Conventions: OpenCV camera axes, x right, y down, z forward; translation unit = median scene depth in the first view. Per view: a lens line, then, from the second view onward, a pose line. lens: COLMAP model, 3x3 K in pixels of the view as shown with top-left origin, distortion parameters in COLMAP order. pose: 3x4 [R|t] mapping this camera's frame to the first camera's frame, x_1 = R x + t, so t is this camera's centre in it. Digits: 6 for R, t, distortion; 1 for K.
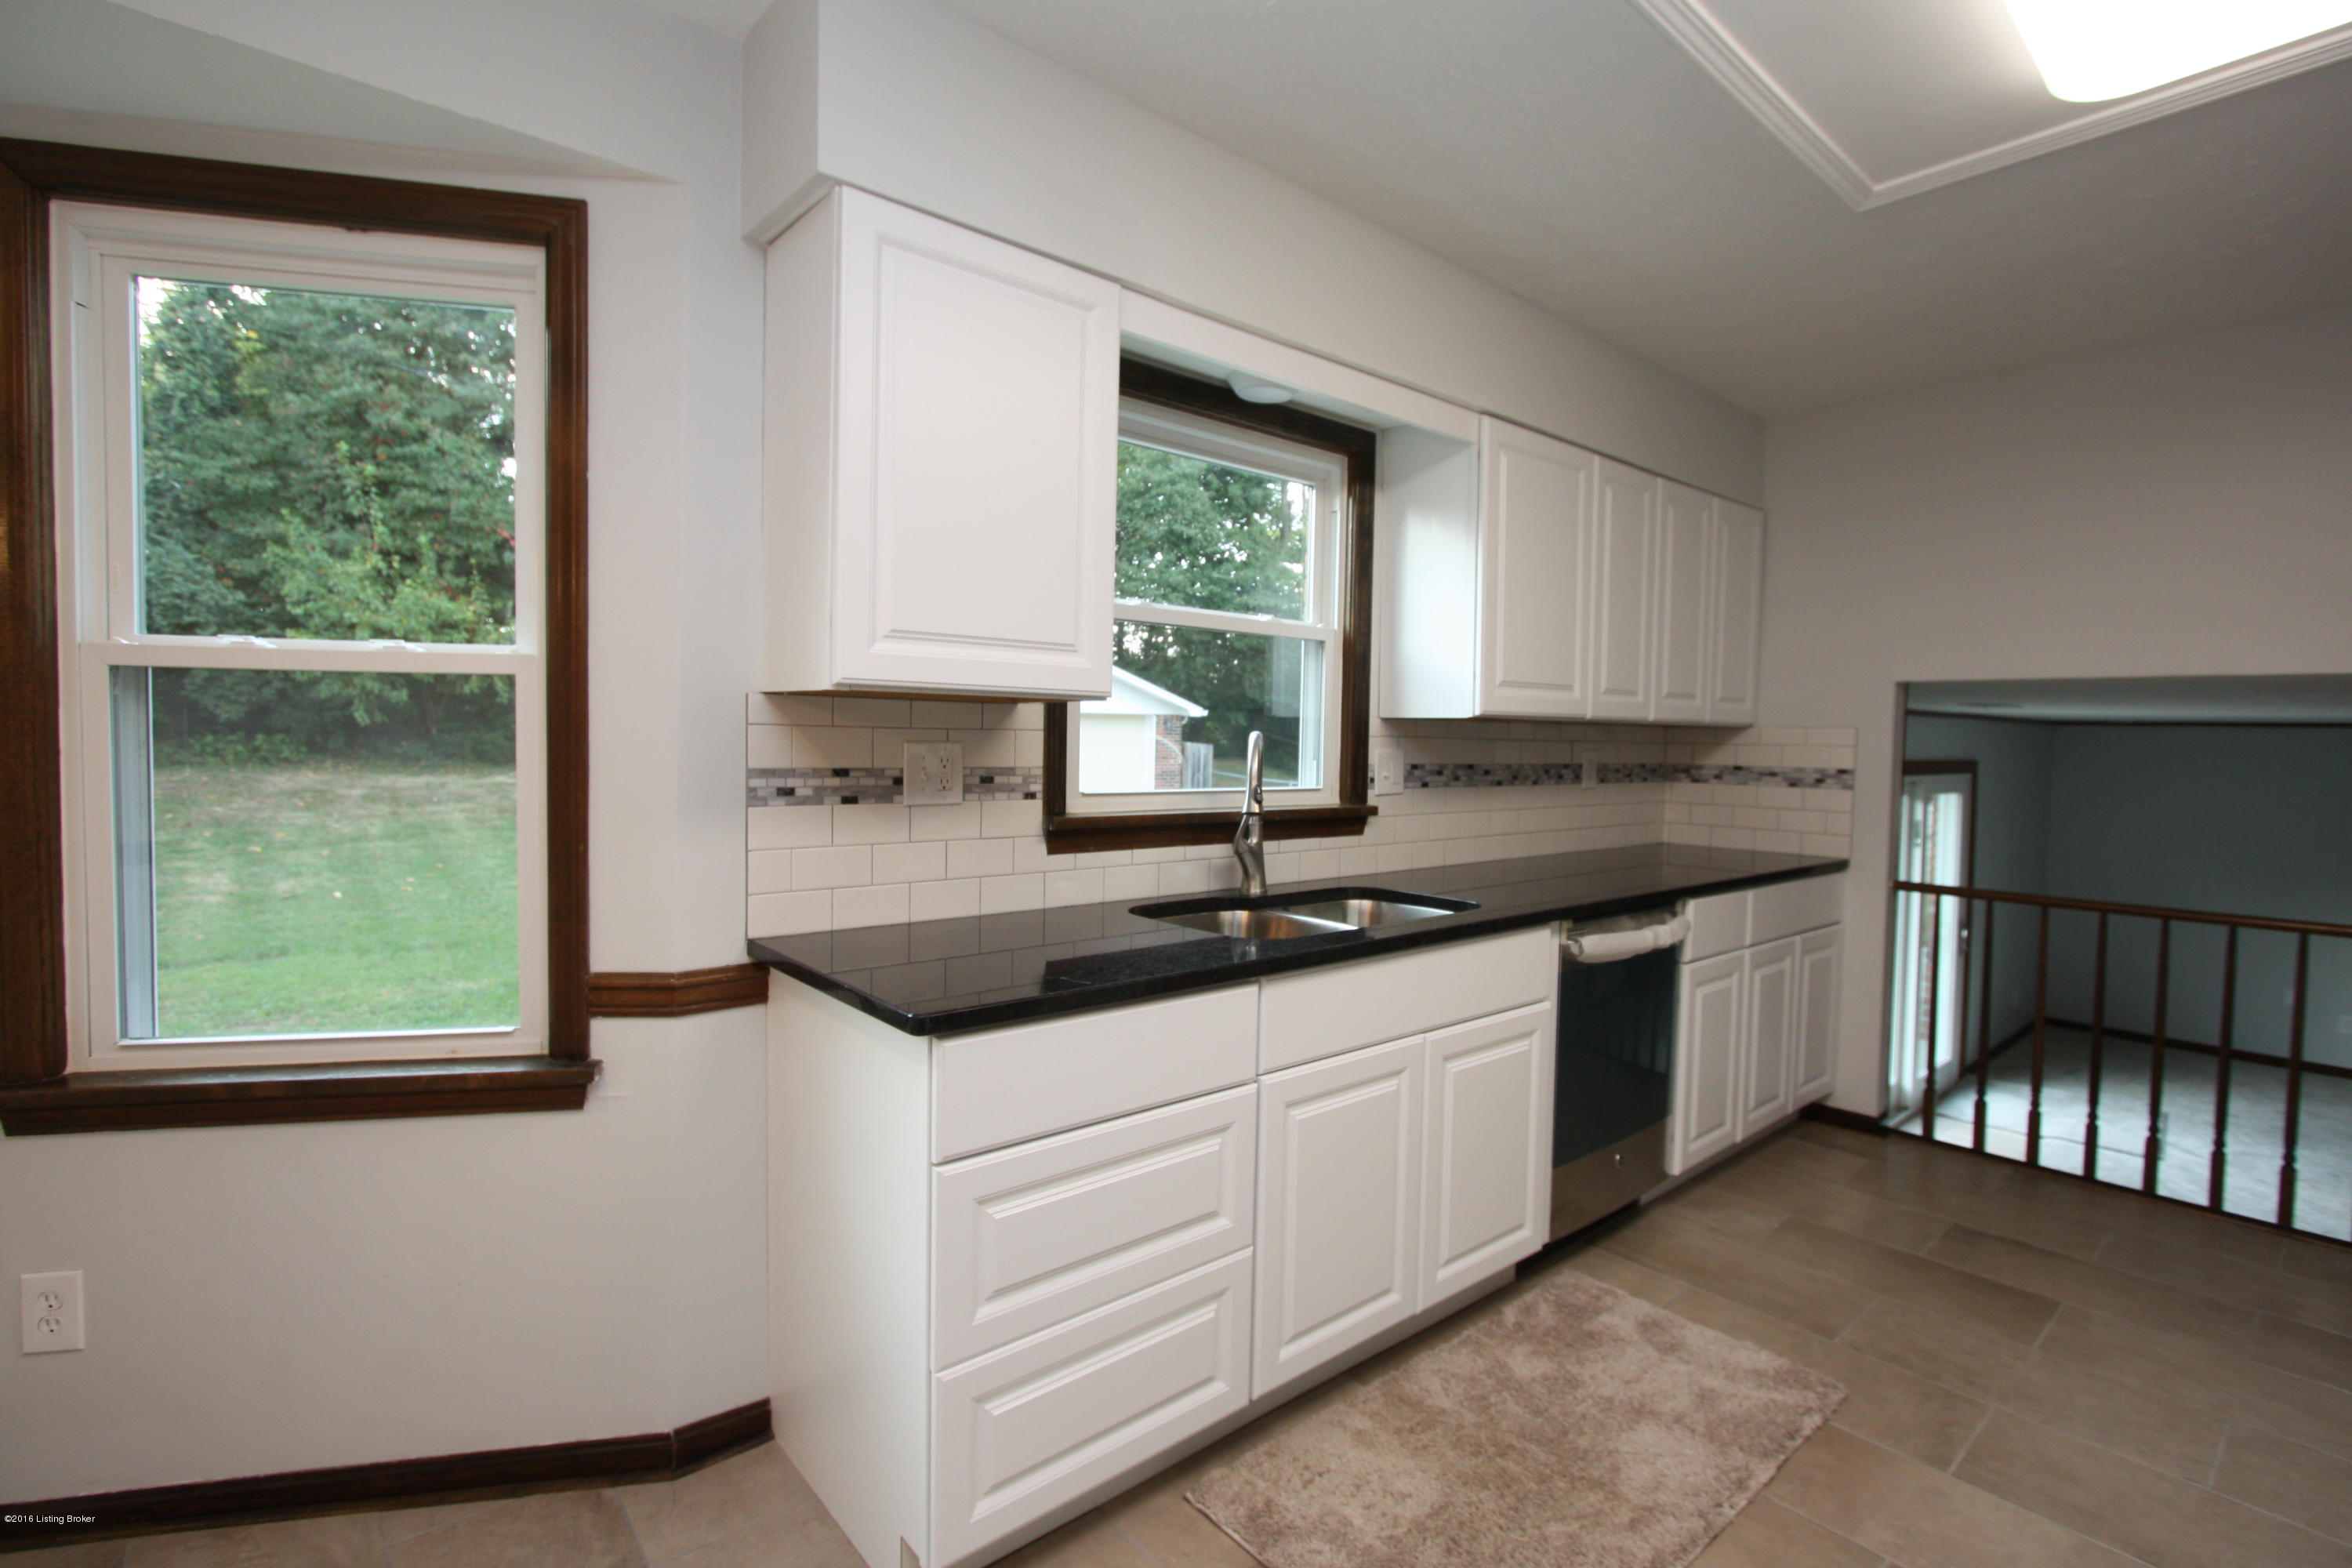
lens RADIAL K [[1084.0, 0, 1185.4], [0, 1084.0, 785.3], [0, 0, 1]] dist [-0.017305, 0.000110]
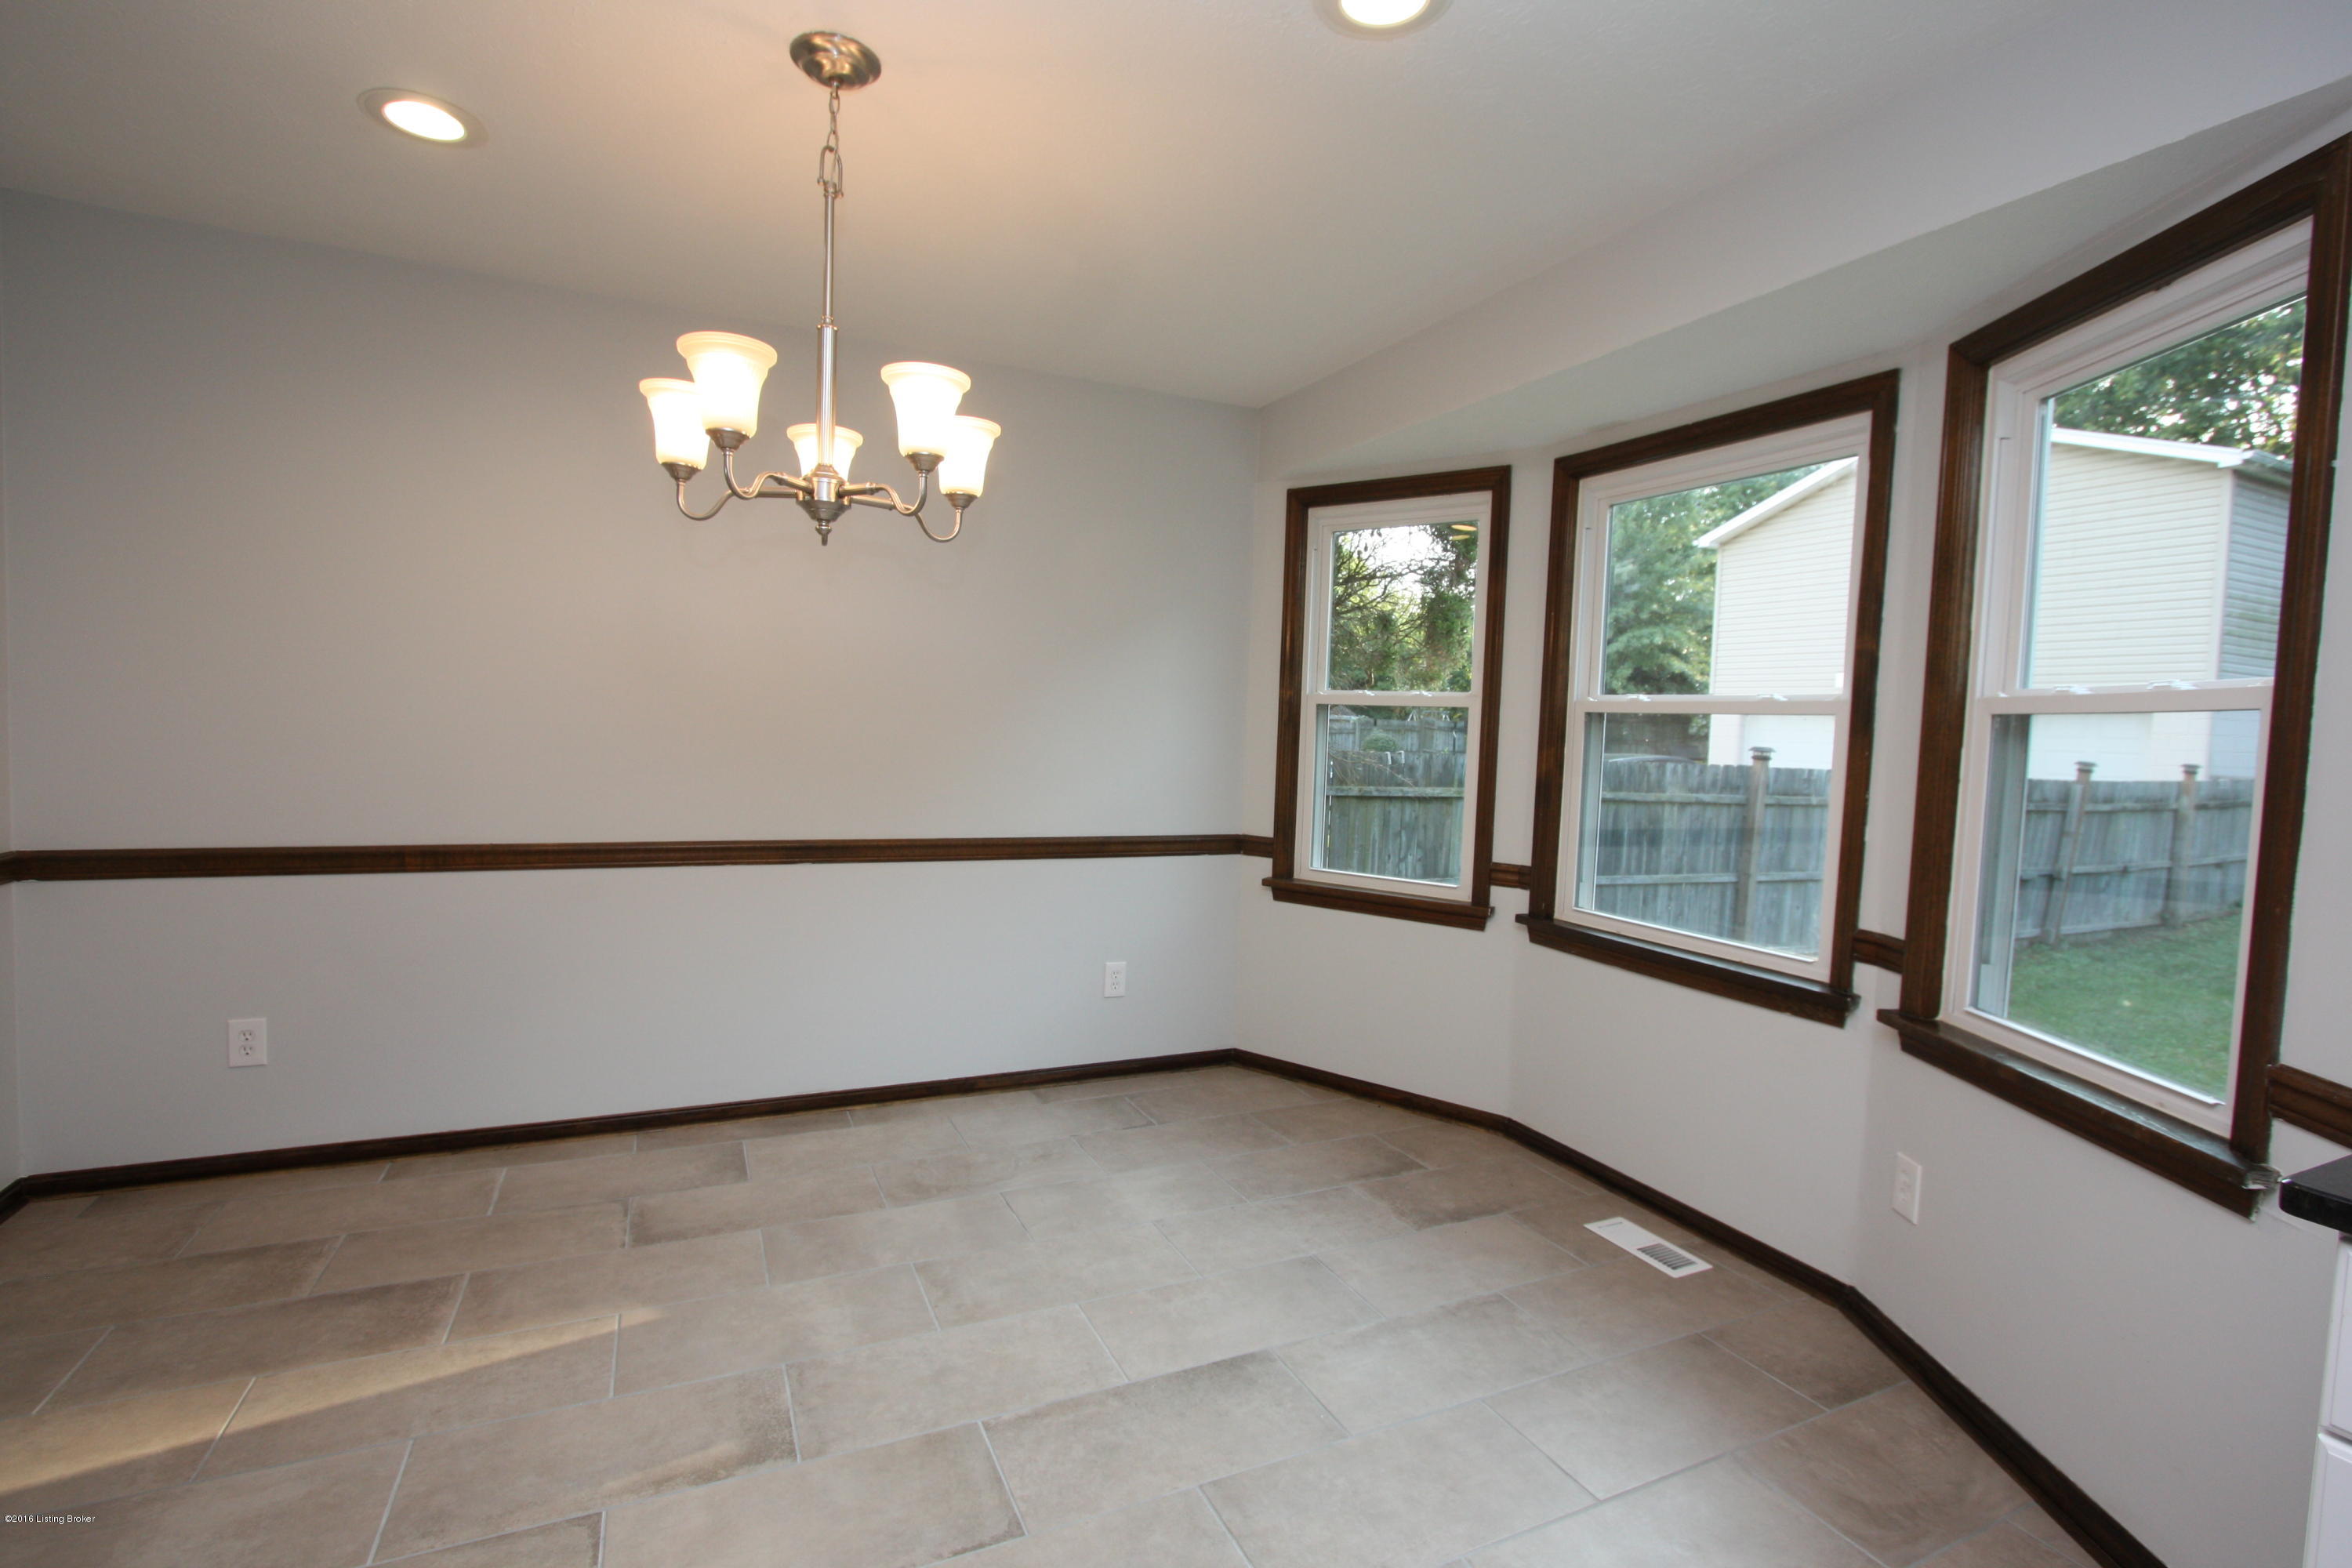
lens RADIAL K [[1086.5, 0, 1191.3], [0, 1086.5, 782.9], [0, 0, 1]] dist [-0.020298, 0.004885]
pose [[-0.255775, 0.023675, -0.966446, 0.333089], [-0.086779, 0.995102, 0.047344, -0.005701], [0.962834, 0.095976, -0.252468, 0.277313]]
